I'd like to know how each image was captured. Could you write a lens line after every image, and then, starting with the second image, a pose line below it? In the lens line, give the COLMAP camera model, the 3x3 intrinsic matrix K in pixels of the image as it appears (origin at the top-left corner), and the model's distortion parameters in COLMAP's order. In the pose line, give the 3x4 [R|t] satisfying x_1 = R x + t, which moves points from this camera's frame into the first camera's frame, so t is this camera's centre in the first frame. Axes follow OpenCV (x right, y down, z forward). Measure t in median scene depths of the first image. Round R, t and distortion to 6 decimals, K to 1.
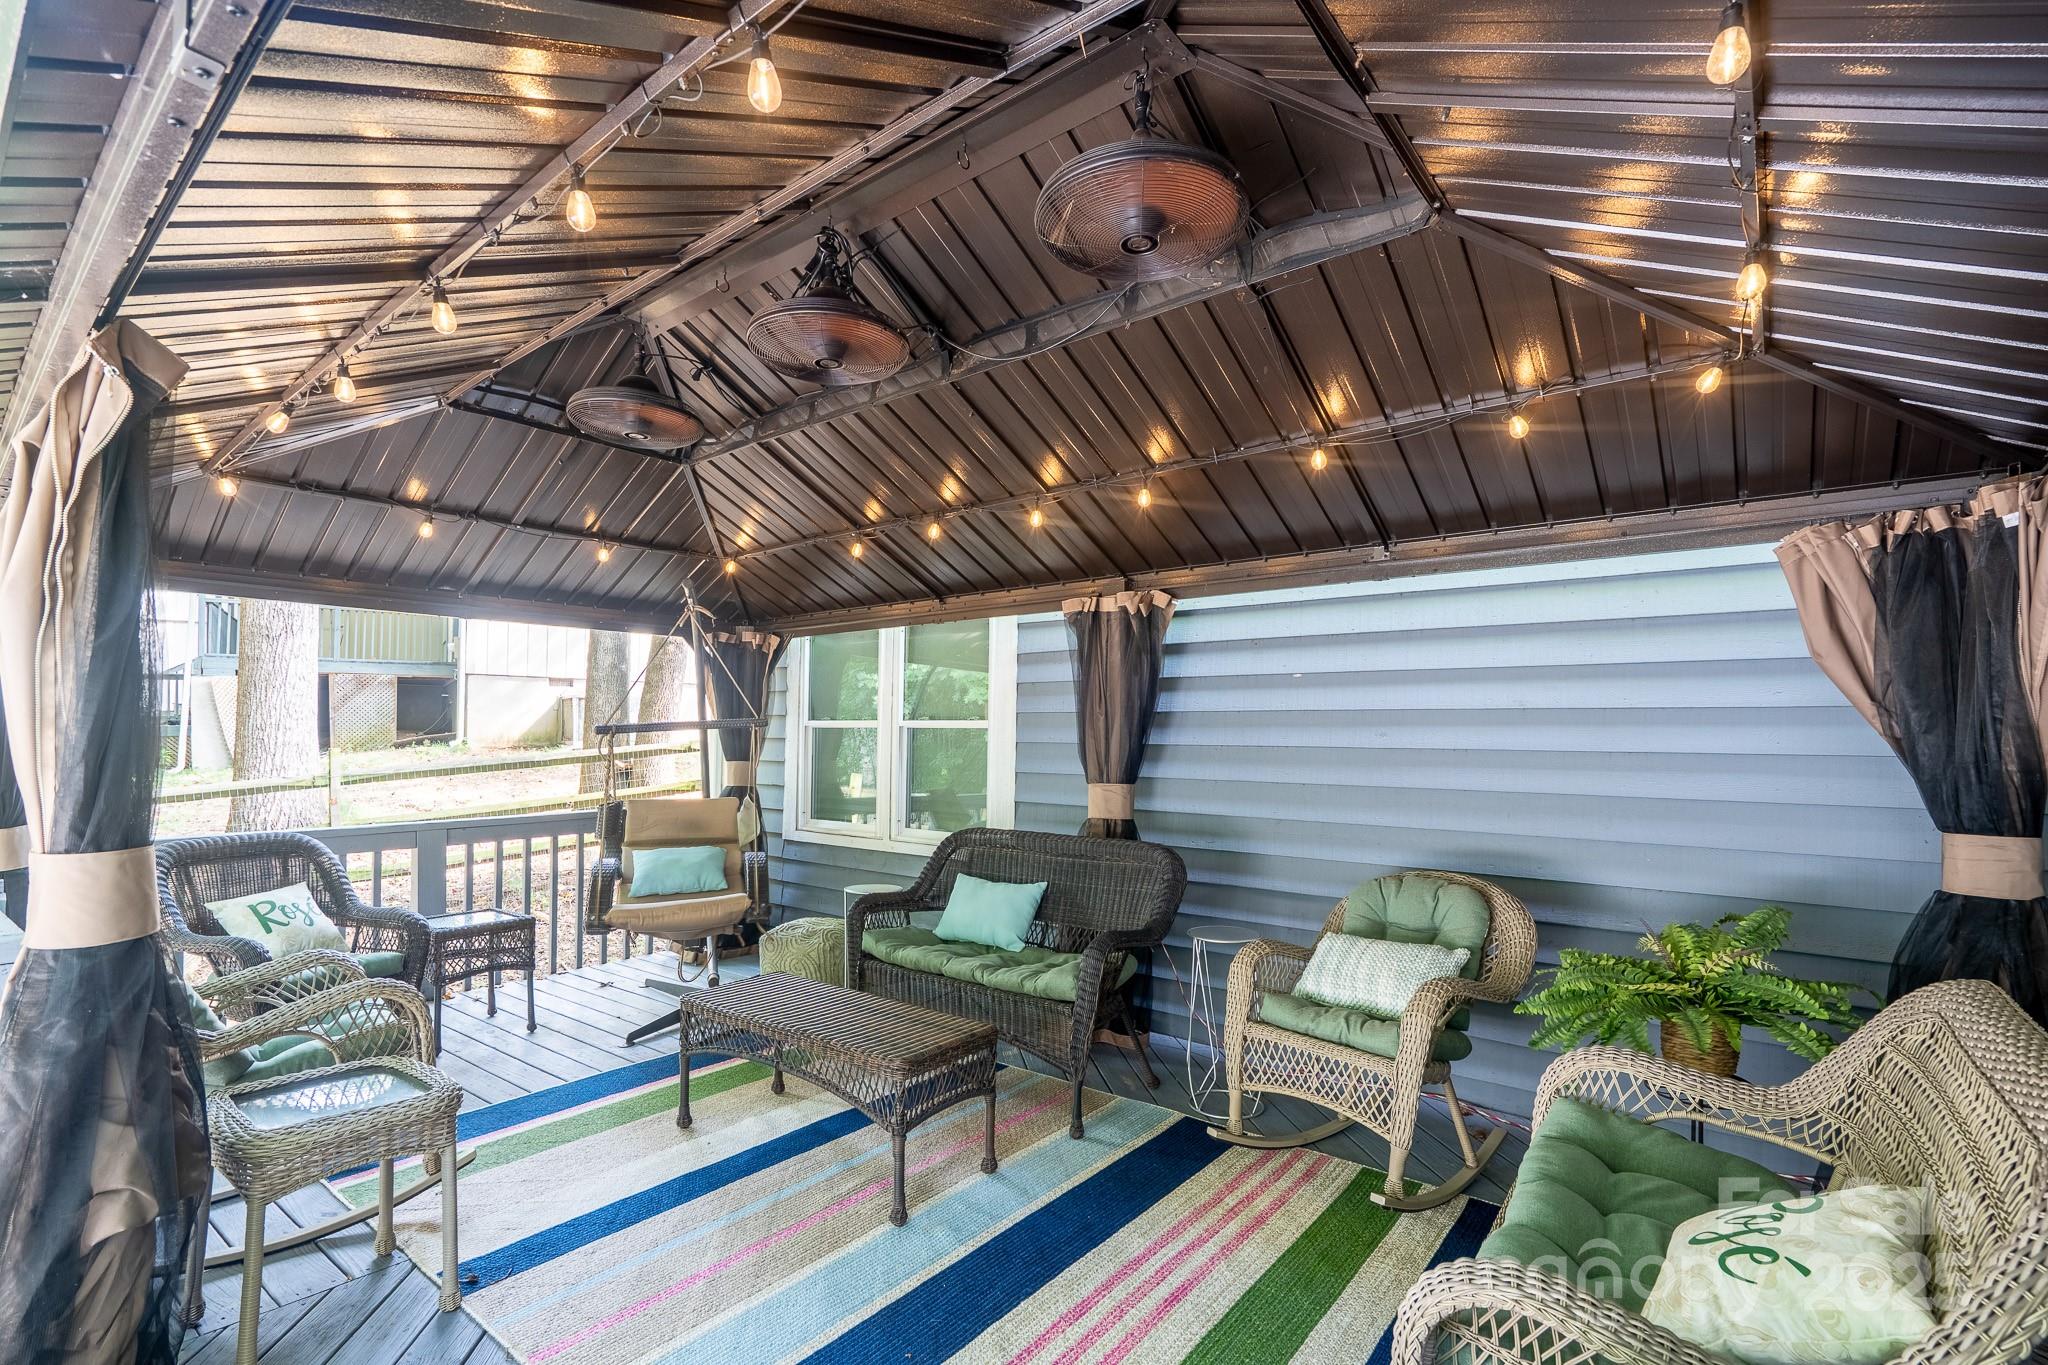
lens RADIAL K [[918.2, 0, 1034.6], [0, 918.2, 687.1], [0, 0, 1]] dist [0.000569, 0.000463]
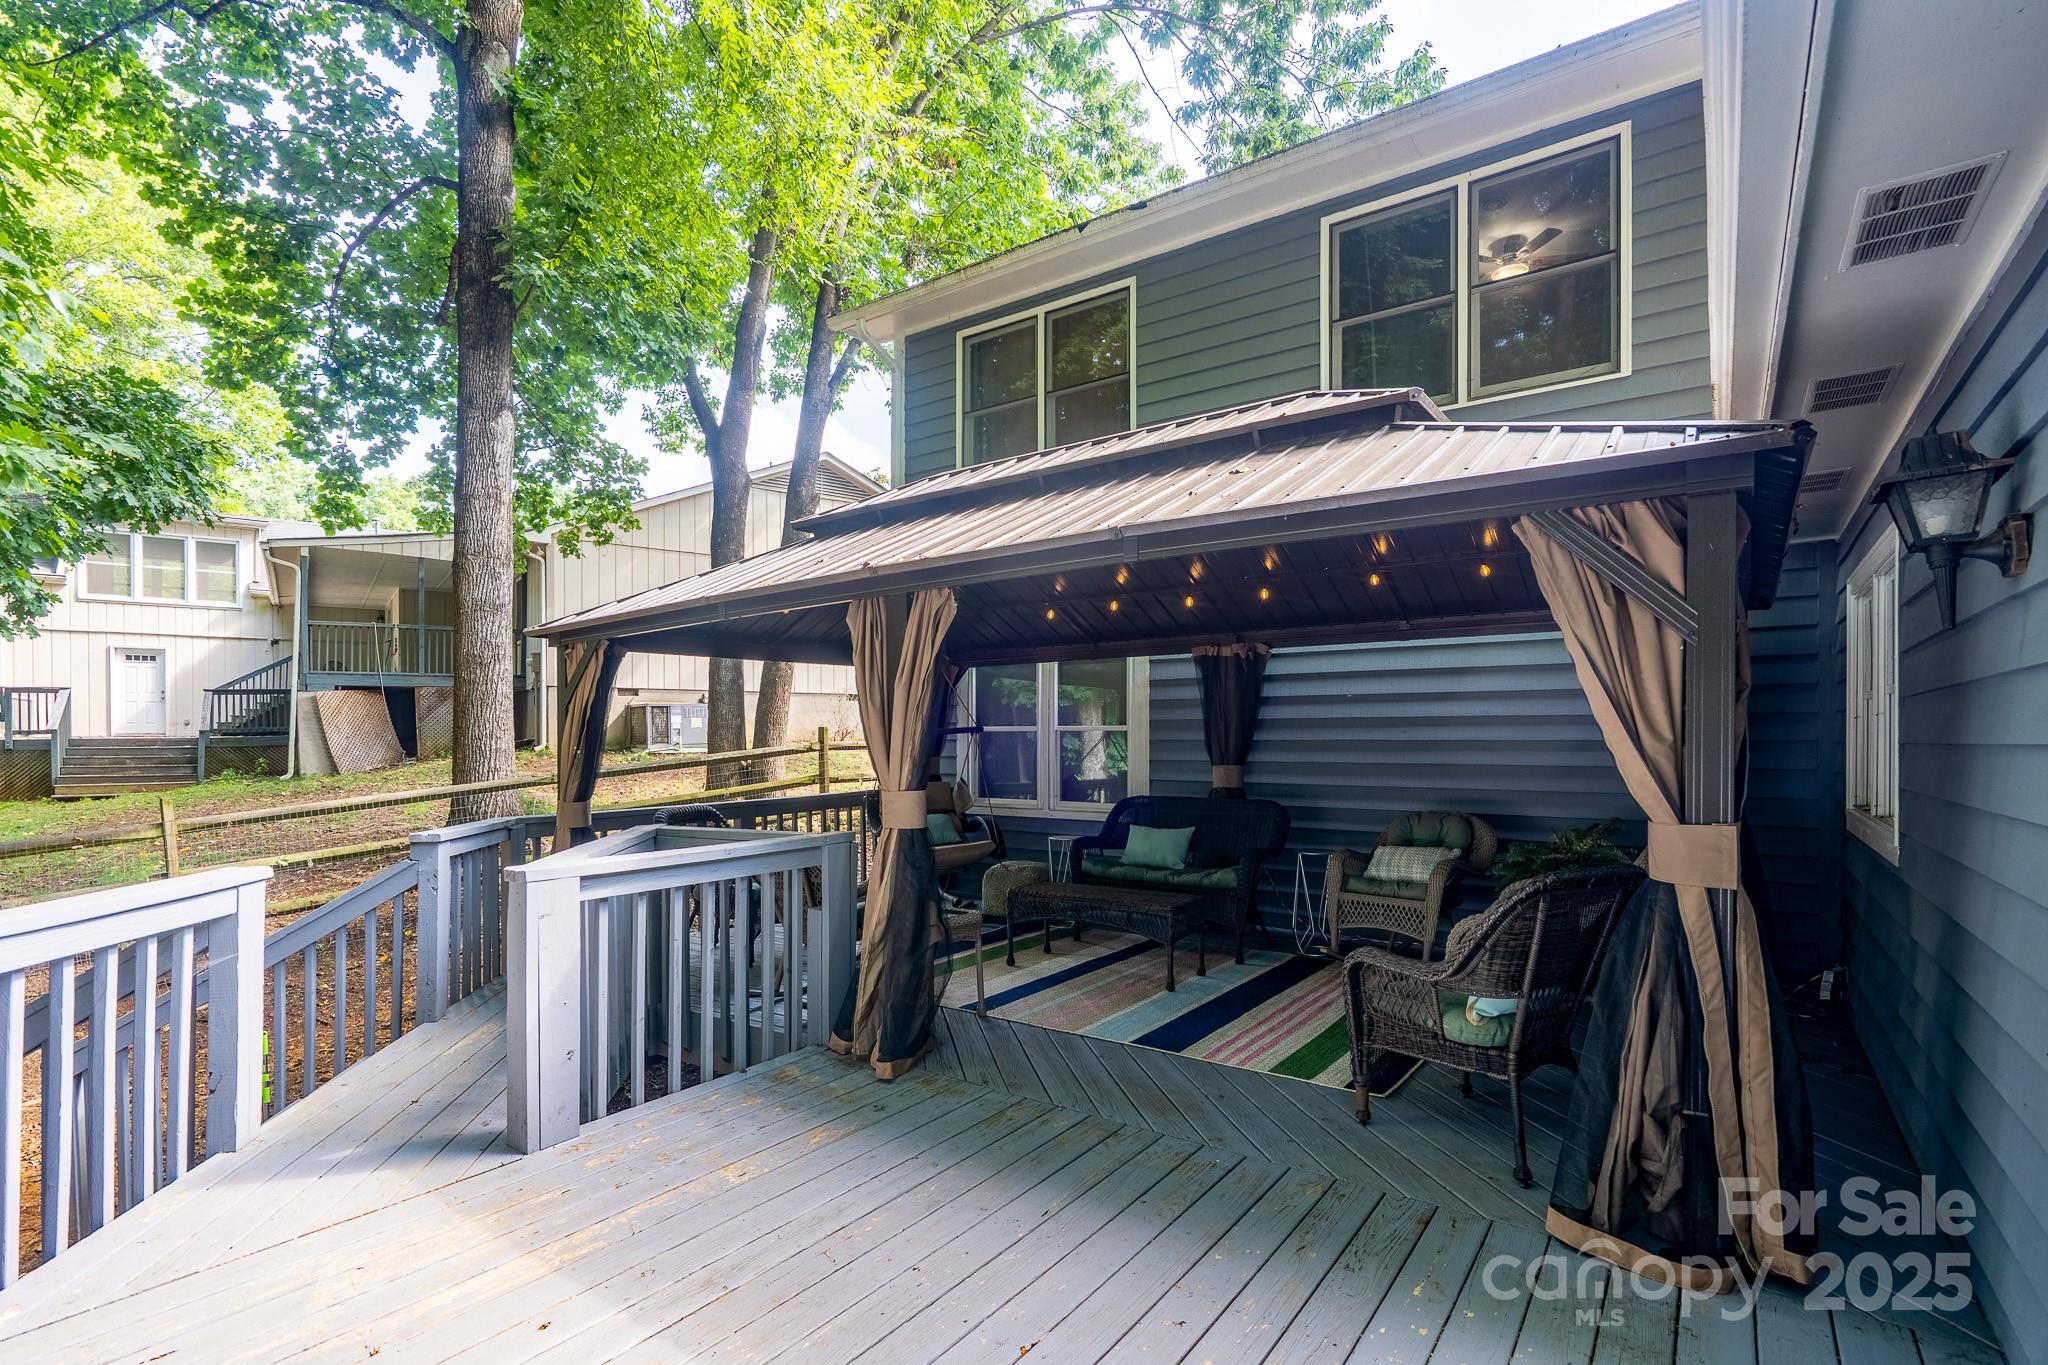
lens RADIAL K [[975.0, 0, 1009.1], [0, 975.0, 689.6], [0, 0, 1]] dist [0.021305, -0.000024]
pose [[0.999348, -0.012624, 0.033813, -0.391585], [0.012362, 0.999892, 0.007949, -0.047743], [-0.033909, -0.007526, 0.999397, -0.737285]]
